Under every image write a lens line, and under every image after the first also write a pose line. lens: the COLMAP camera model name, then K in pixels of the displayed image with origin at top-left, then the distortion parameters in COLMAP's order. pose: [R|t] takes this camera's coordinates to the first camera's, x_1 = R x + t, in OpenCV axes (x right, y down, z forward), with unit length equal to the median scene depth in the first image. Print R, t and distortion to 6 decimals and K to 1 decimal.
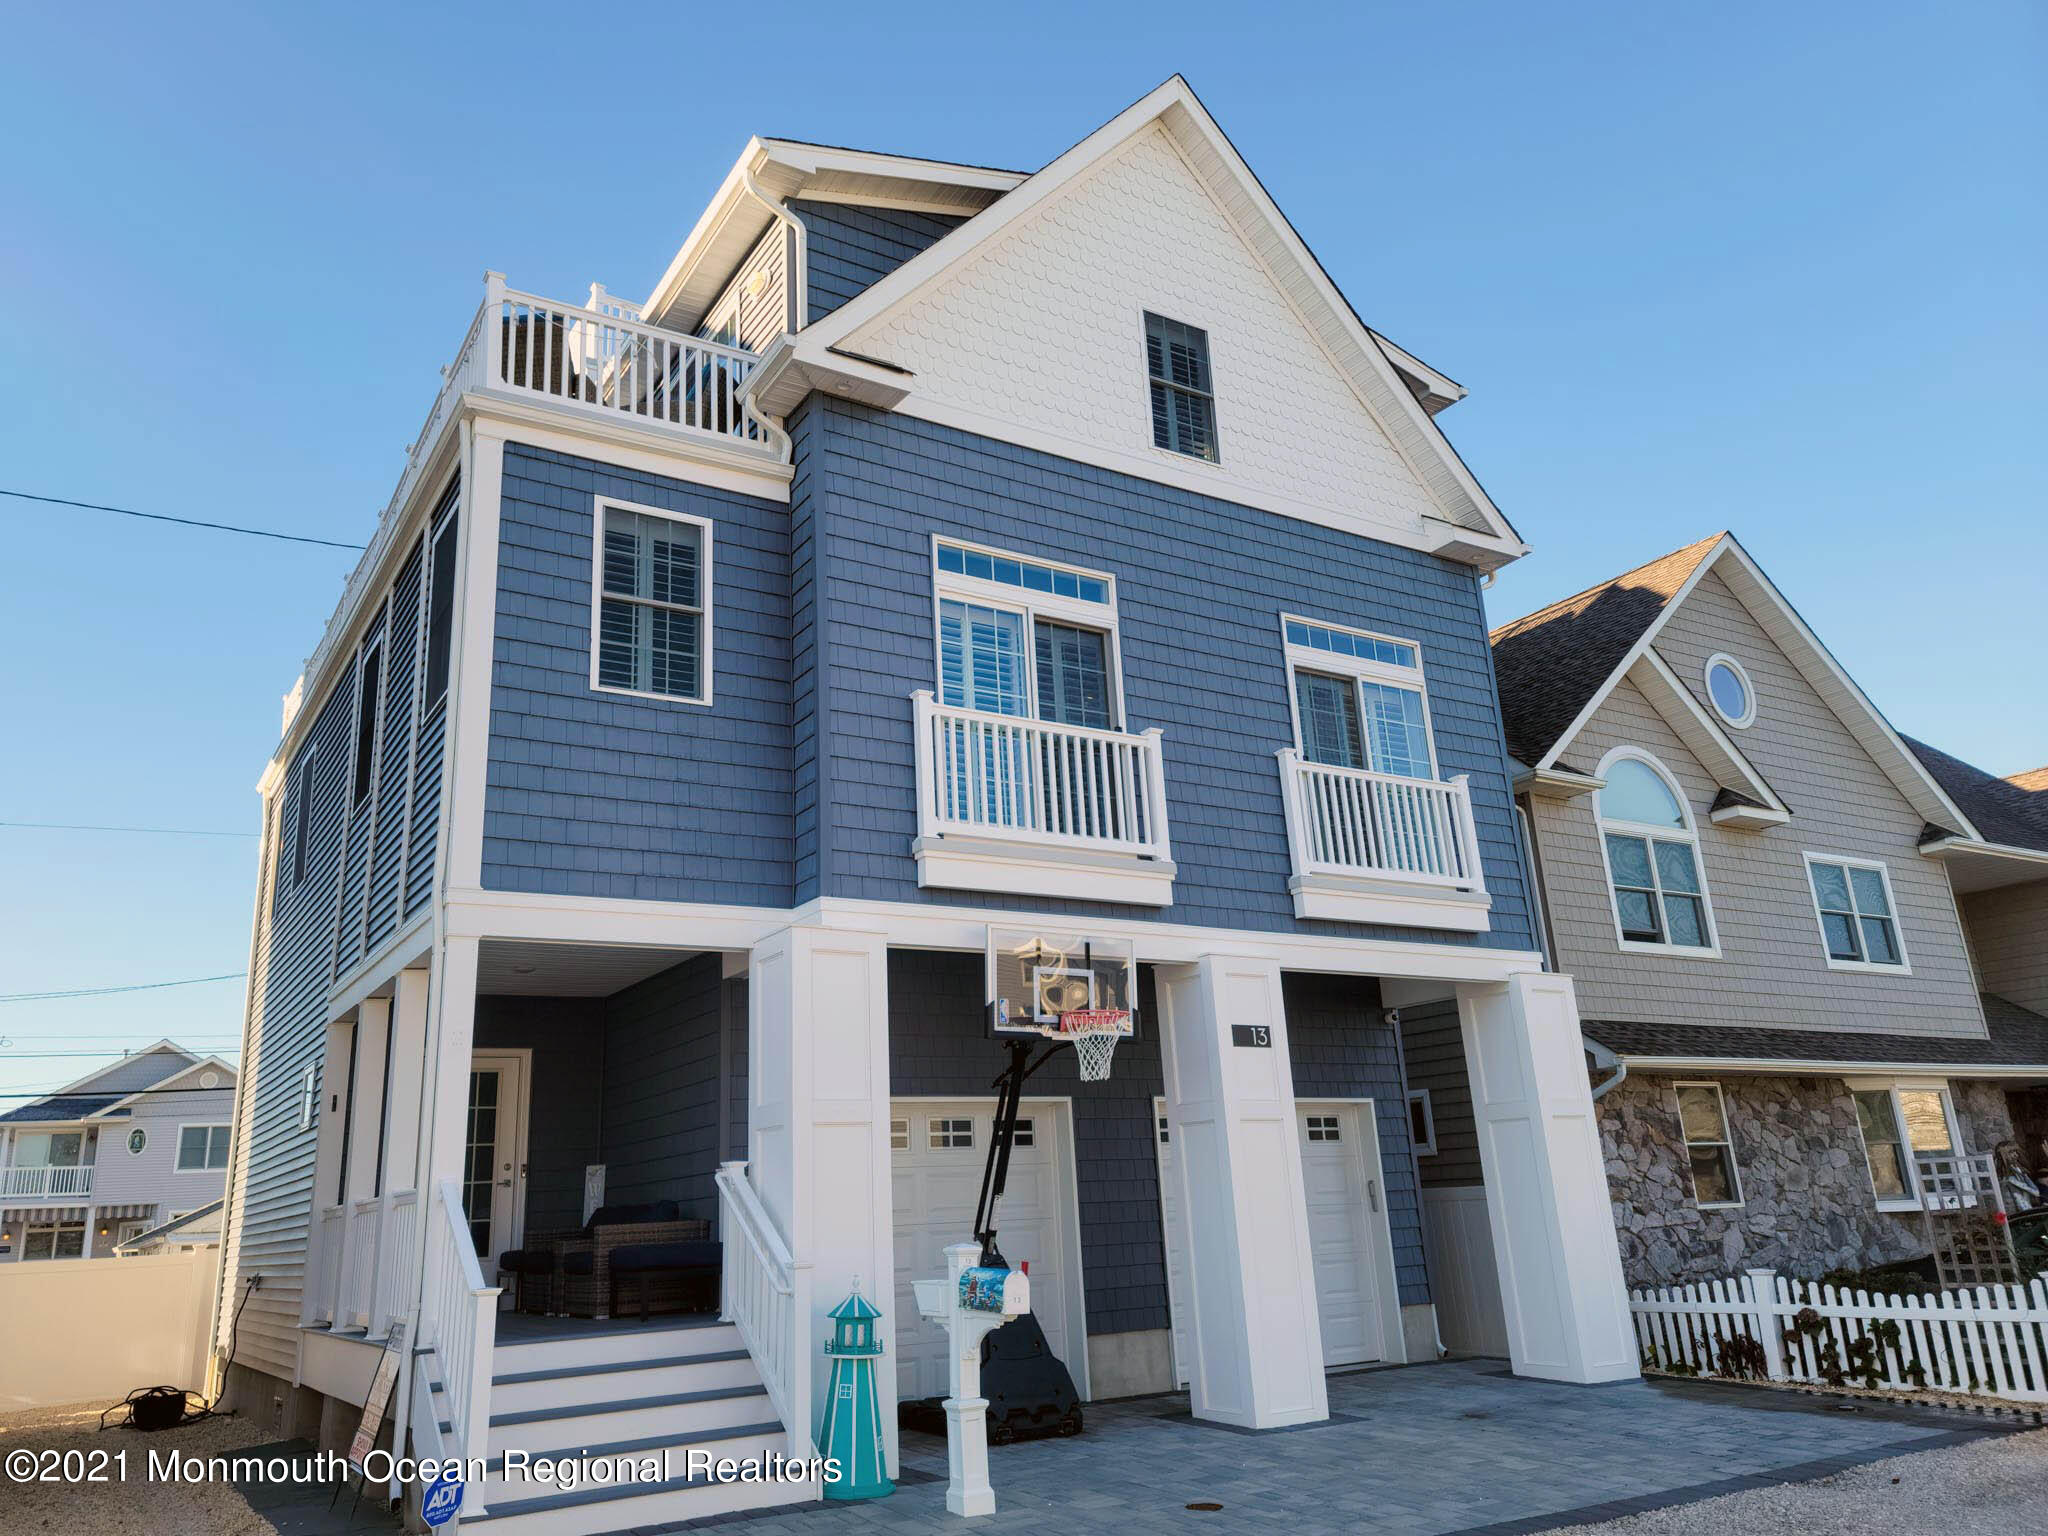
lens RADIAL K [[1488.2, 0, 963.8], [0, 1488.2, 759.0], [0, 0, 1]] dist [0.042389, -0.009673]
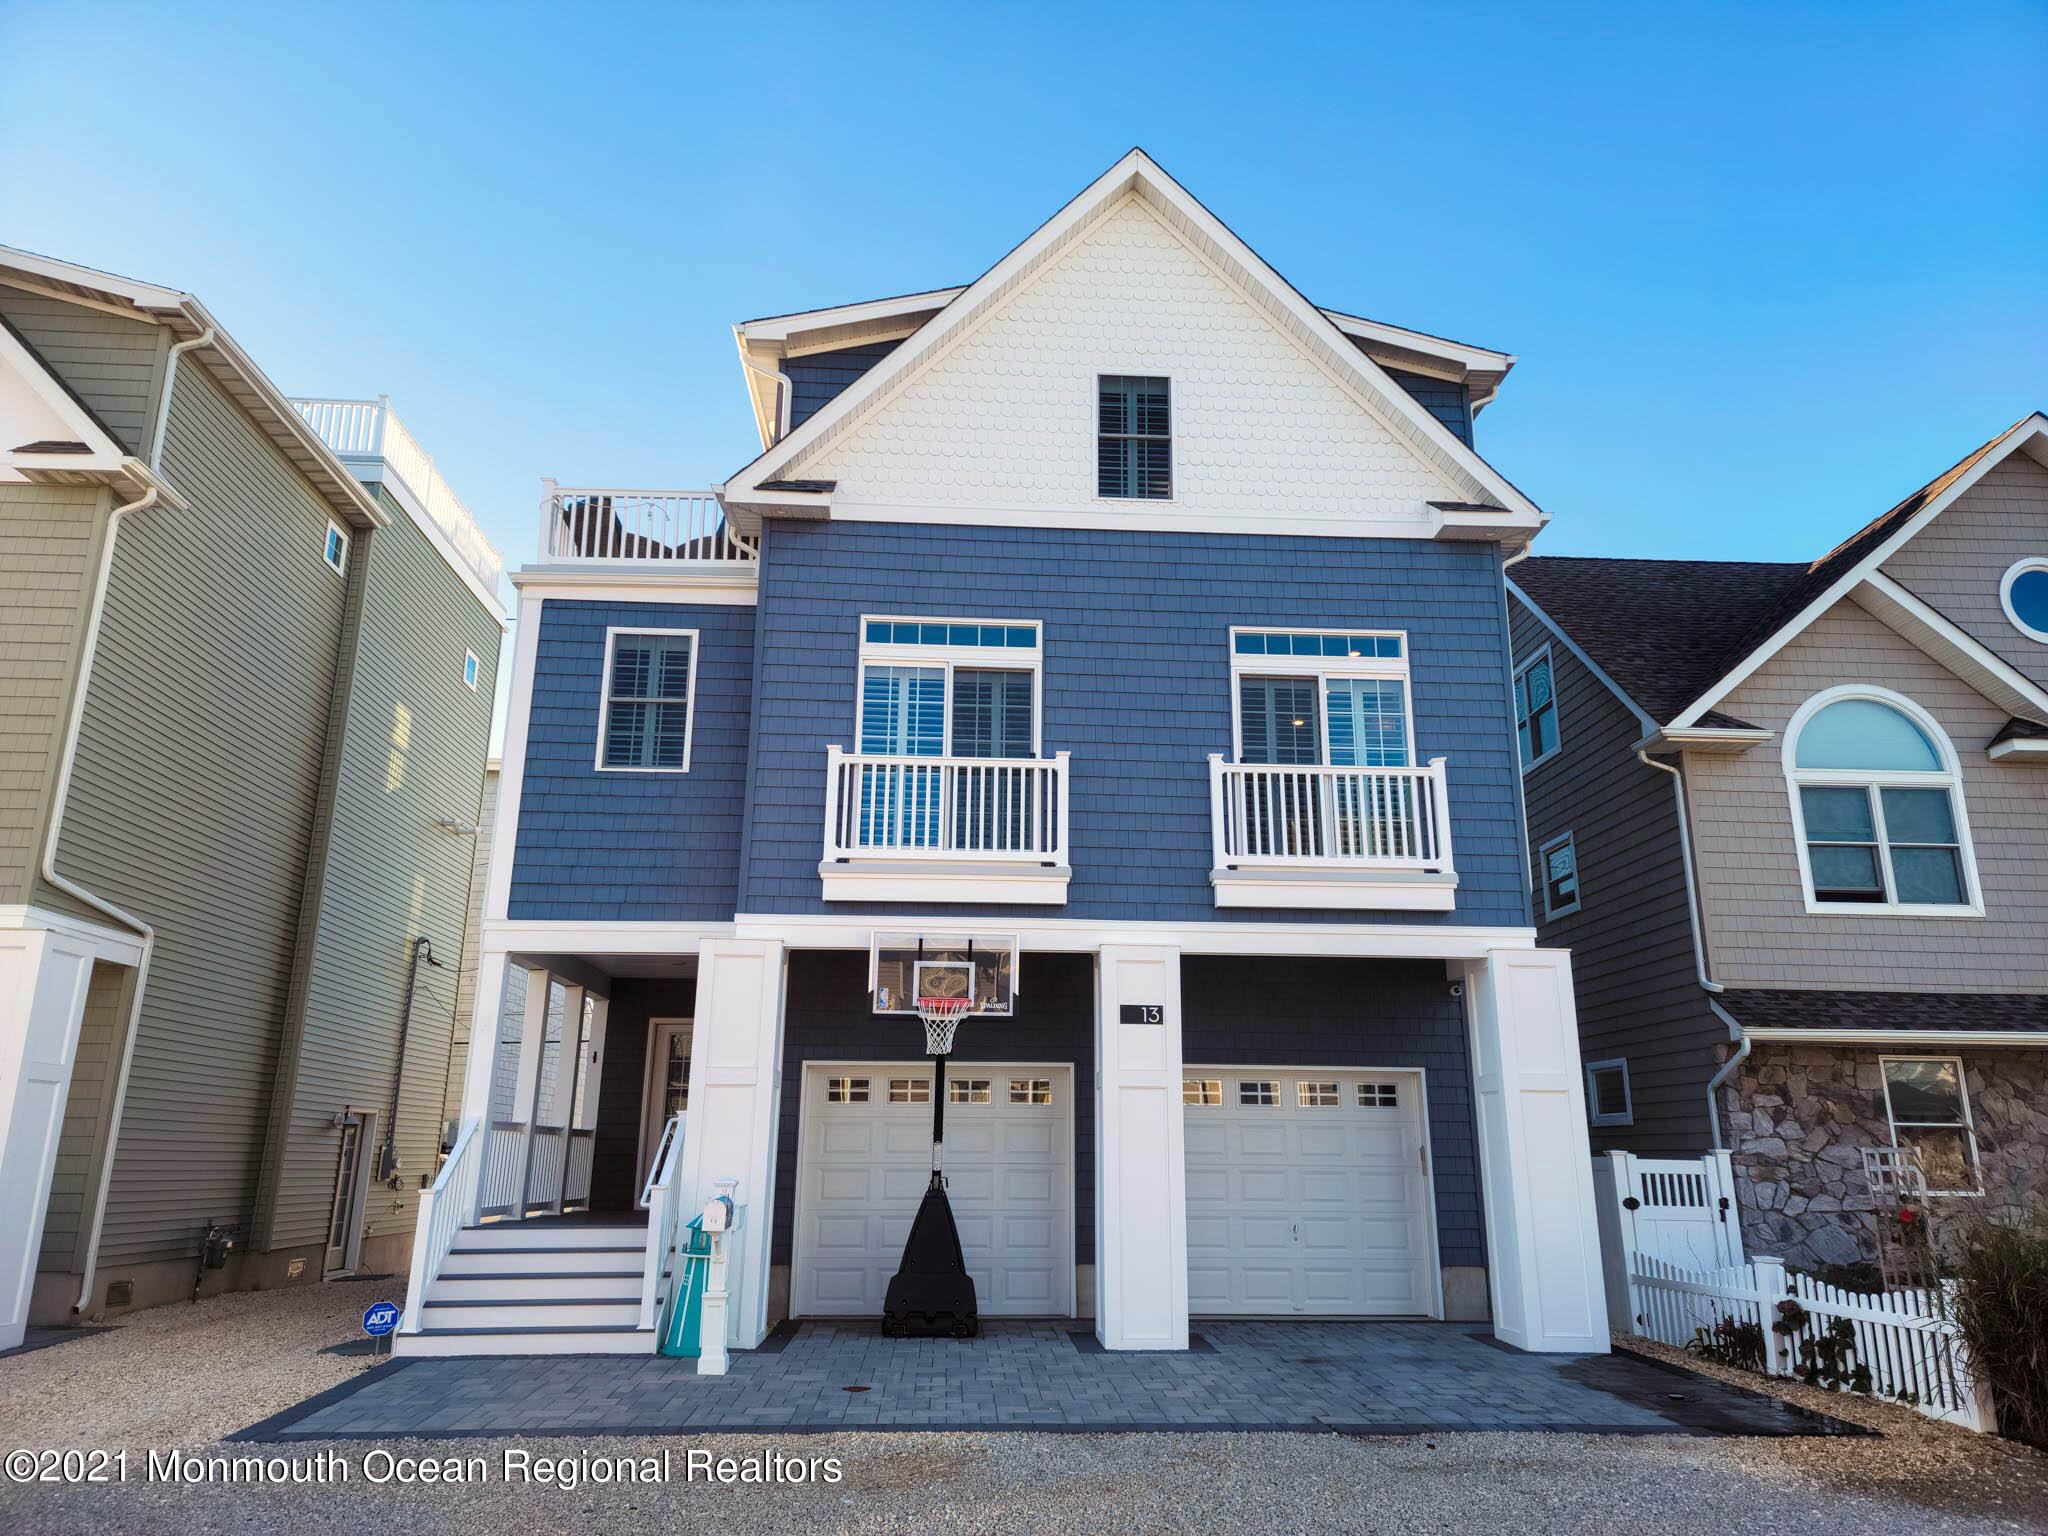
lens RADIAL K [[1399.0, 0, 1029.5], [0, 1399.0, 775.1], [0, 0, 1]] dist [0.049706, -0.007129]
pose [[0.884755, -0.075715, -0.459865, 0.602352], [0.092963, 0.995557, 0.014941, -0.020716], [0.456691, -0.055970, 0.887863, 0.014939]]
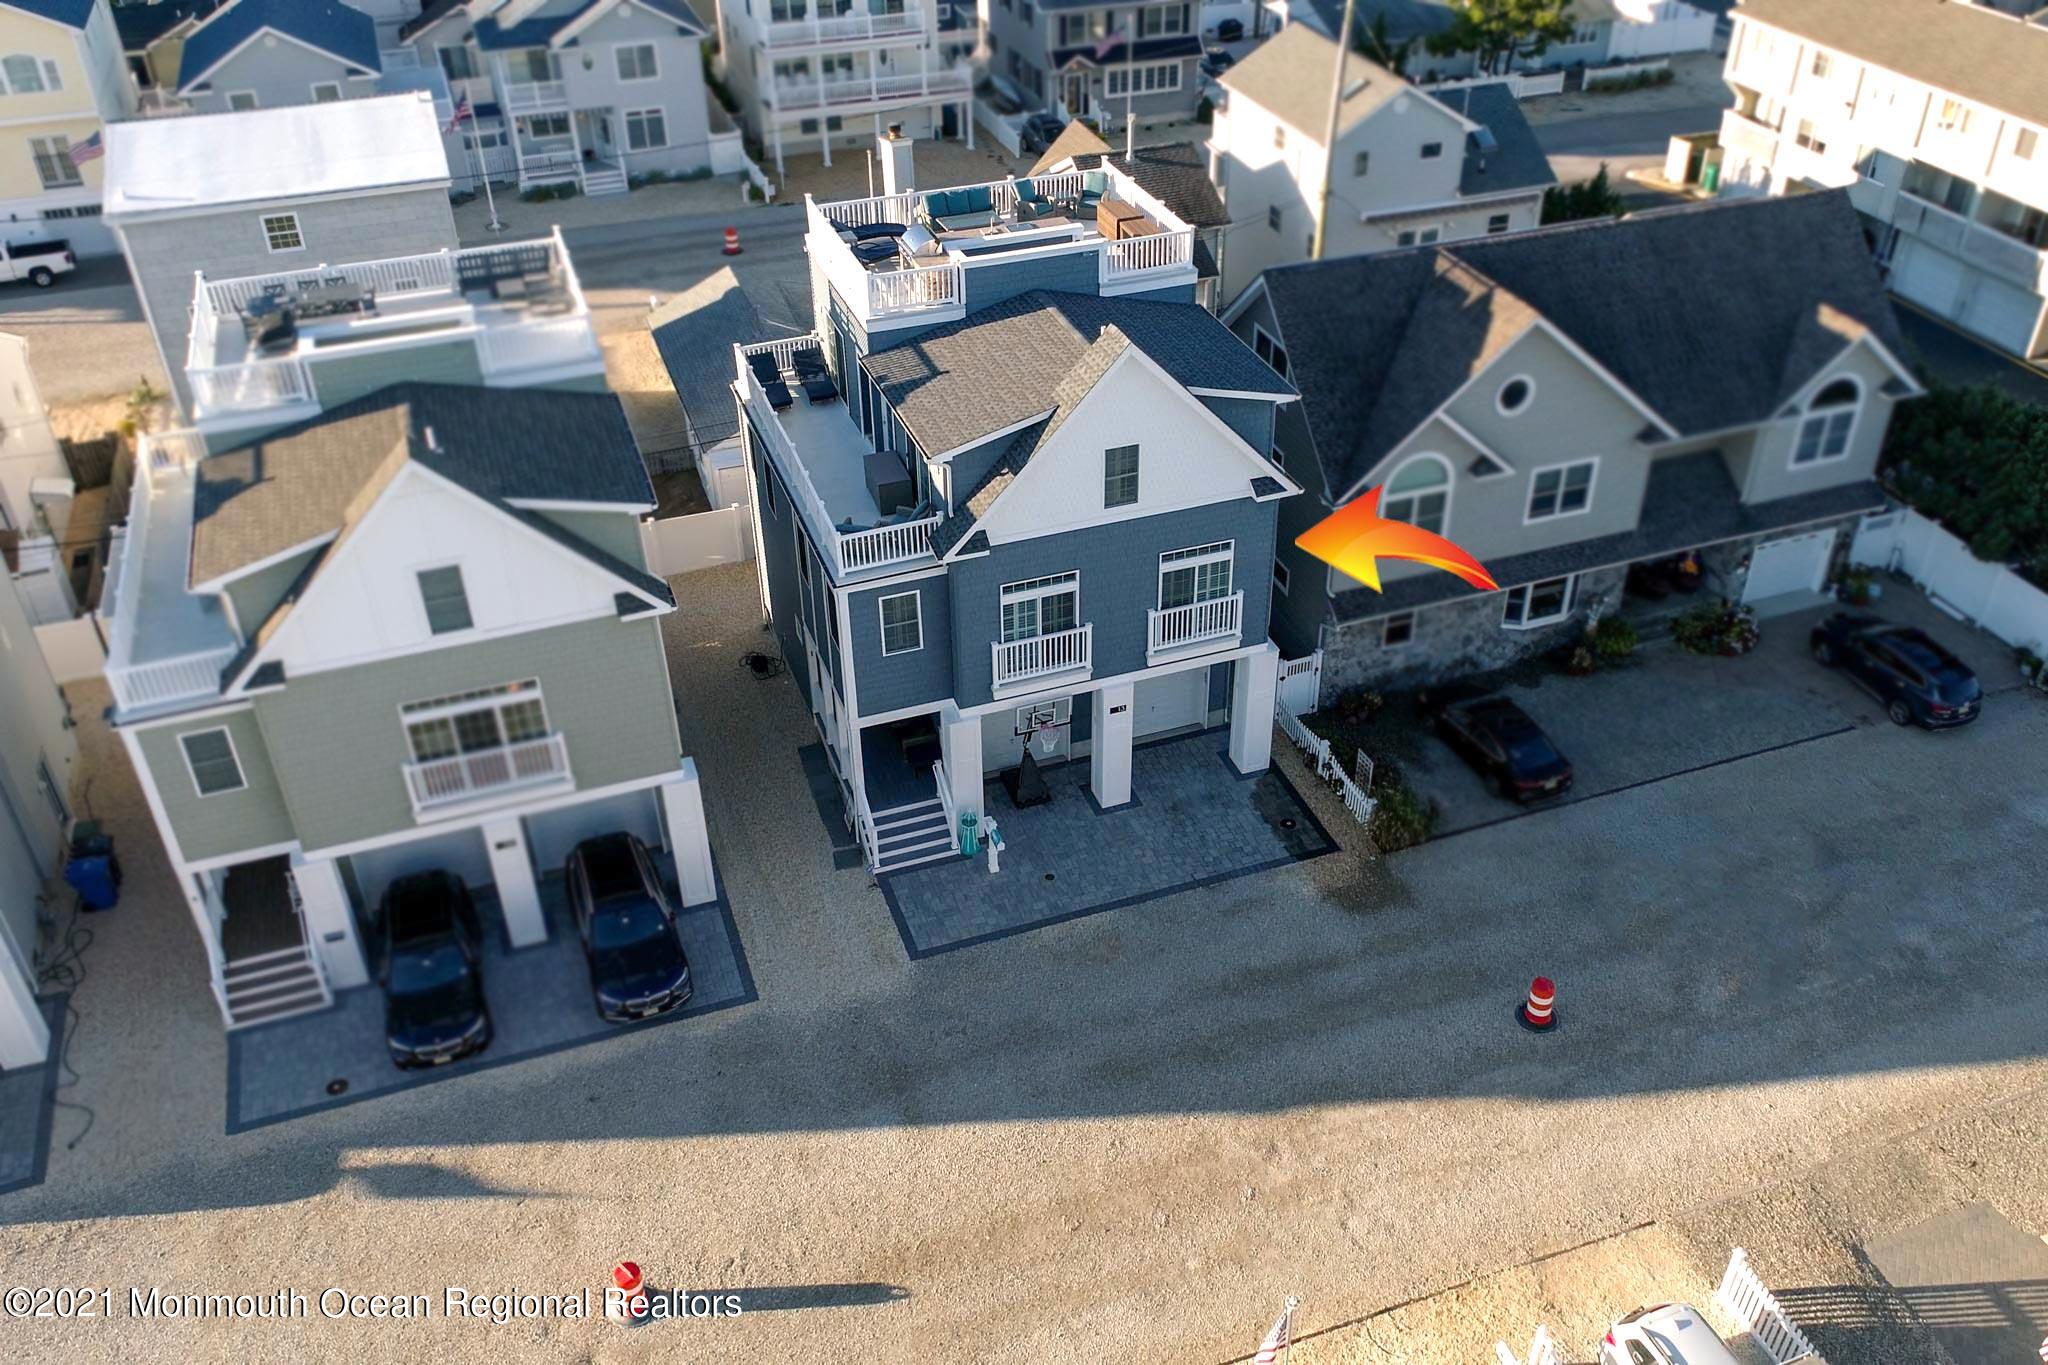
lens RADIAL K [[1698.0, 0, 1040.2], [0, 1698.0, 690.7], [0, 0, 1]] dist [-0.013374, 0.003937]
pose [[0.980819, 0.138684, -0.136968, 0.470113], [0.025878, 0.603820, 0.796700, -2.349987], [0.193194, -0.784964, 0.588650, -0.887824]]
